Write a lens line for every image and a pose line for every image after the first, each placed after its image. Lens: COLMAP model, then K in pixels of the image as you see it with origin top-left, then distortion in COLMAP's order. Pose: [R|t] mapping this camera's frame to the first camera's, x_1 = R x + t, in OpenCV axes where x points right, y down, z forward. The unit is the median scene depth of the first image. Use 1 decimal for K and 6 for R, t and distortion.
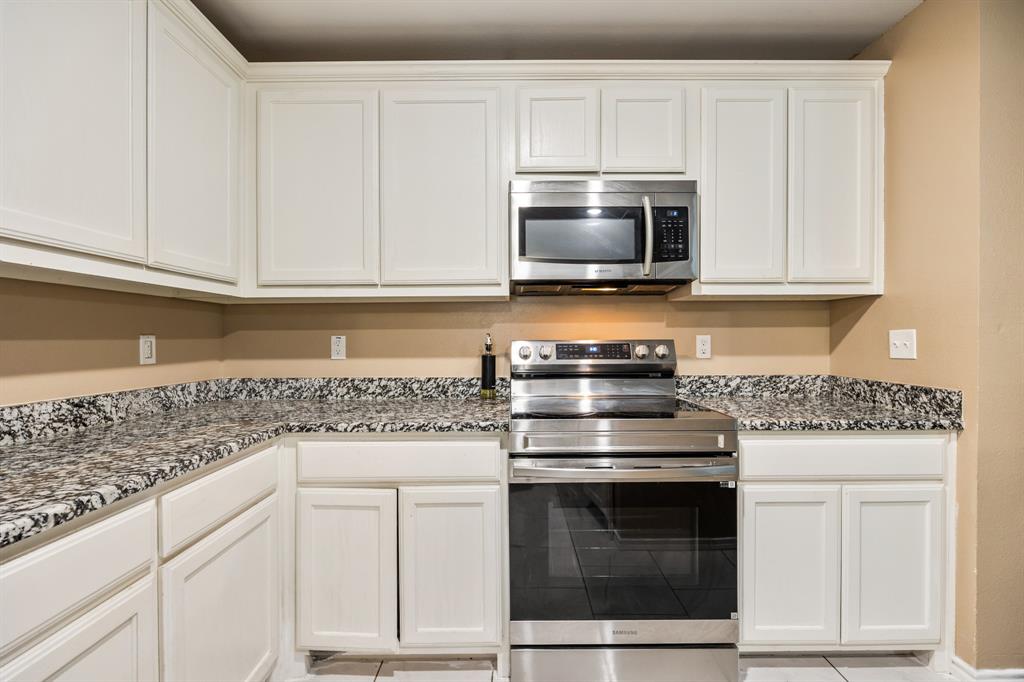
lens RADIAL K [[450.3, 0, 513.6], [0, 450.3, 341.6], [0, 0, 1]] dist [-0.014359, -0.000185]
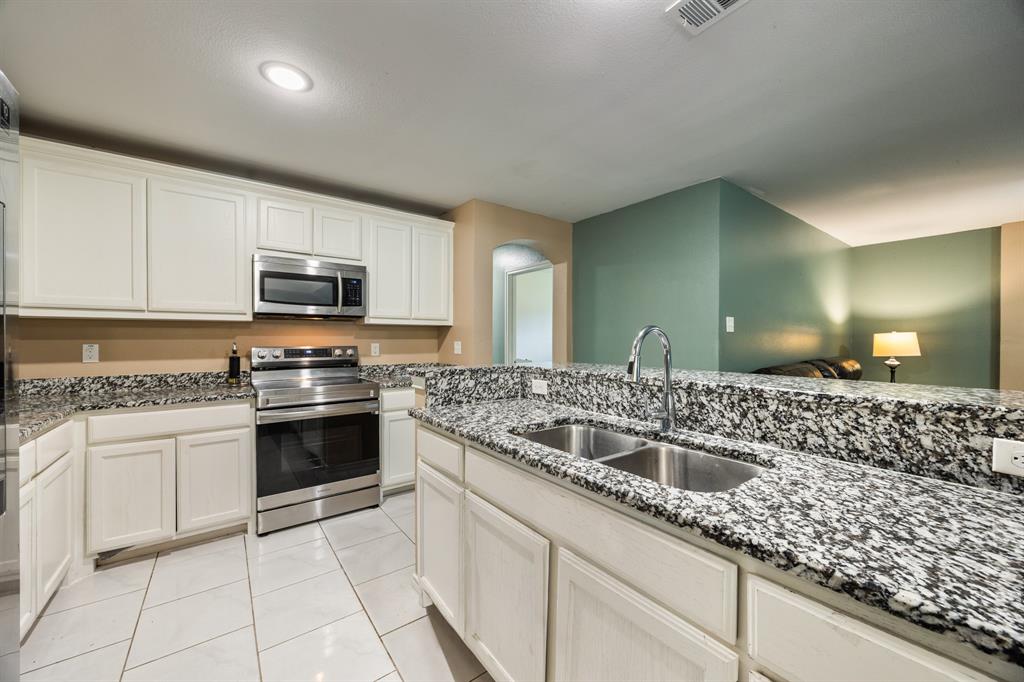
lens RADIAL K [[393.5, 0, 512.0], [0, 393.5, 341.1], [0, 0, 1]] dist [0.002491, 0.000142]
pose [[0.807844, 0.000951, 0.589396, -0.092688], [-0.000223, 0.999999, -0.001308, -0.024578], [-0.589396, 0.000925, 0.807843, -0.747196]]
